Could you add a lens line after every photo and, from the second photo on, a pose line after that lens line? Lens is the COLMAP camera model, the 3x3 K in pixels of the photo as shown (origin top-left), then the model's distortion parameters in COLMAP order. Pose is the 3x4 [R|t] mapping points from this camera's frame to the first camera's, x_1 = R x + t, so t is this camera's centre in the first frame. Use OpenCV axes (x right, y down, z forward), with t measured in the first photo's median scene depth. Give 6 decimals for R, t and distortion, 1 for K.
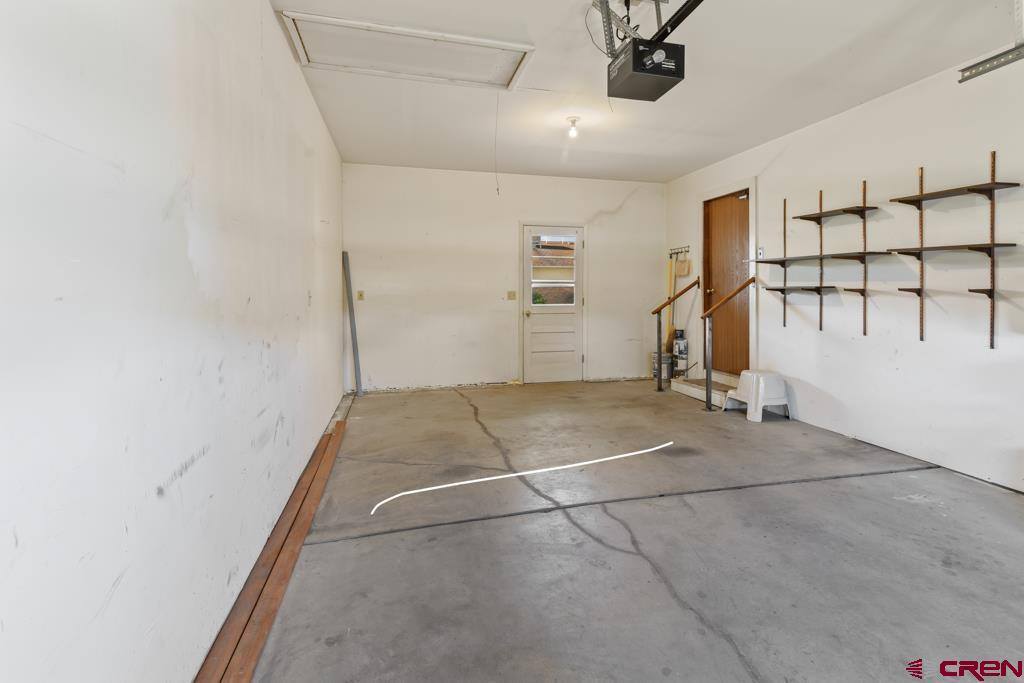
lens RADIAL K [[467.9, 0, 512.0], [0, 467.9, 341.5], [0, 0, 1]] dist [0.000354, -0.000376]
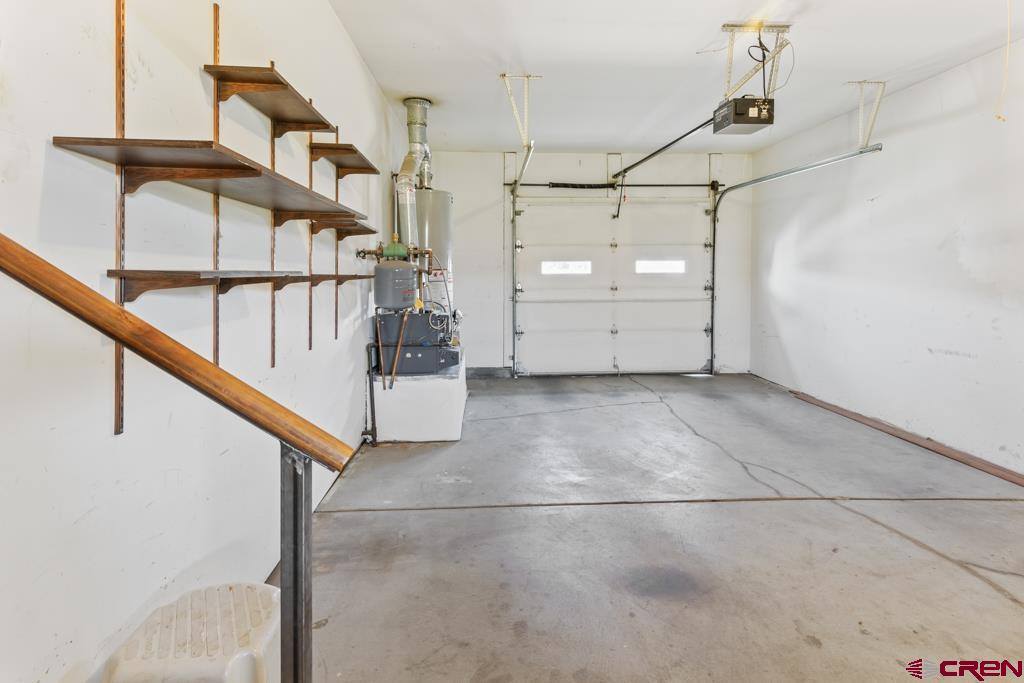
lens RADIAL K [[467.9, 0, 512.0], [0, 467.9, 341.5], [0, 0, 1]] dist [0.000354, -0.000376]
pose [[-0.981443, -0.022232, 0.190461, 0.544248], [0.027270, 0.966979, 0.253392, -0.216092], [-0.189805, 0.253883, -0.948429, 1.874775]]
